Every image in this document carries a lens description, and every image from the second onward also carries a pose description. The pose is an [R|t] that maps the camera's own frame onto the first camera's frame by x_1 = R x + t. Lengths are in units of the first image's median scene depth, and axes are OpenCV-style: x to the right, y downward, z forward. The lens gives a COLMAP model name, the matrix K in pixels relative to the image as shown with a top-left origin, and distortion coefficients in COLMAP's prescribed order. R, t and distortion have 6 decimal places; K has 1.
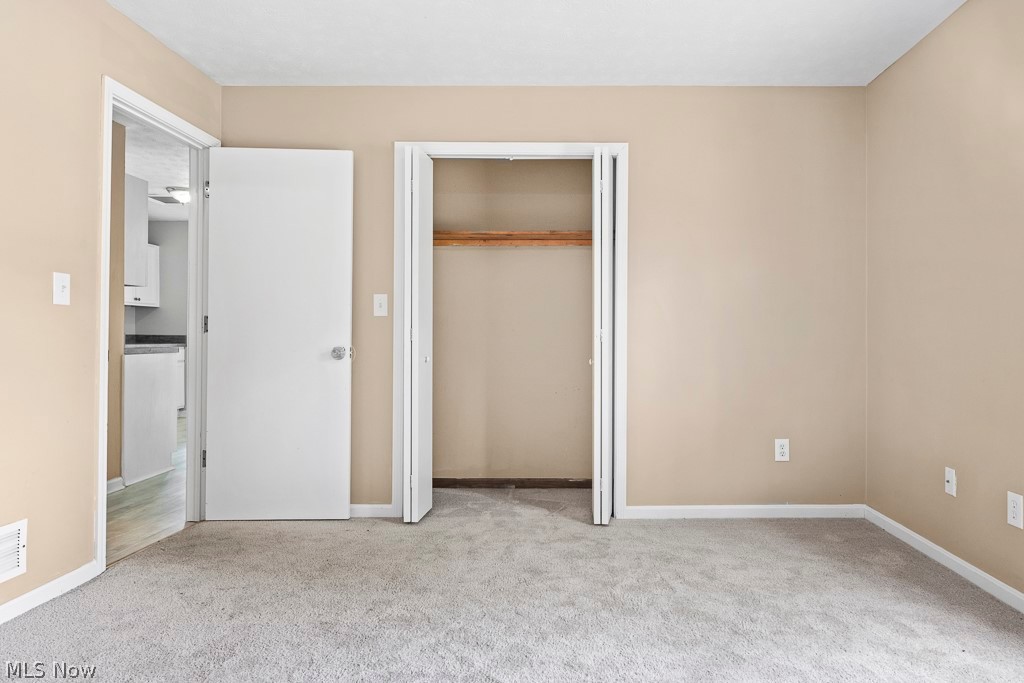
lens RADIAL K [[617.3, 0, 511.7], [0, 617.3, 334.8], [0, 0, 1]] dist [-0.002017, 0.001635]
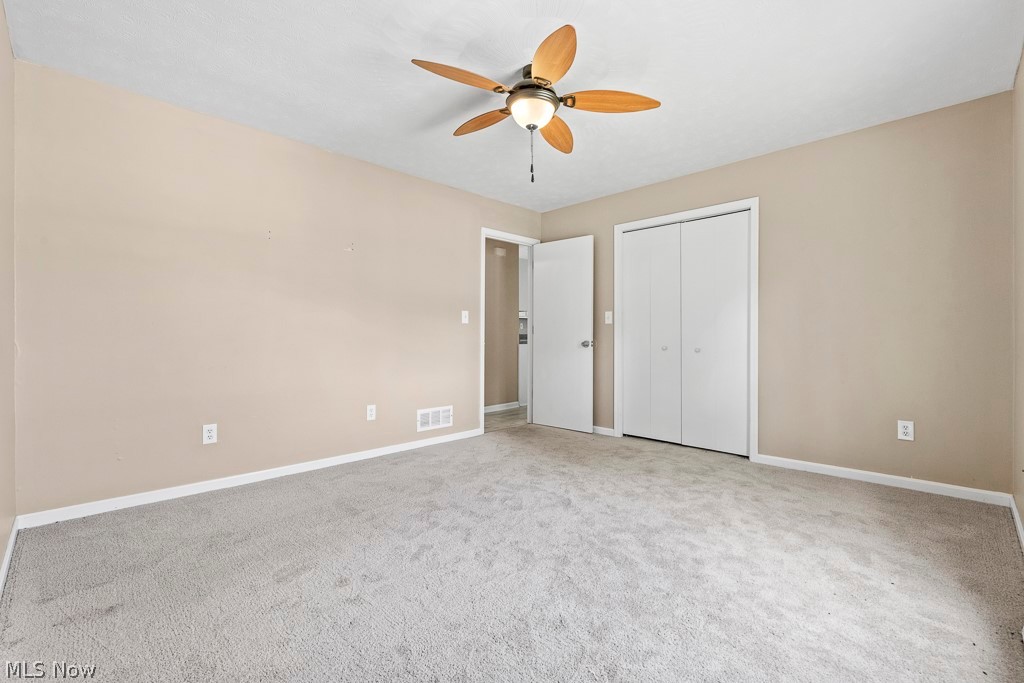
lens RADIAL K [[426.4, 0, 509.4], [0, 426.4, 332.5], [0, 0, 1]] dist [-0.000297, 0.000011]
pose [[0.719953, -0.010083, -0.693949, 0.569942], [0.009507, 0.999944, -0.004667, -0.001683], [0.693957, -0.003237, 0.720009, -0.121625]]
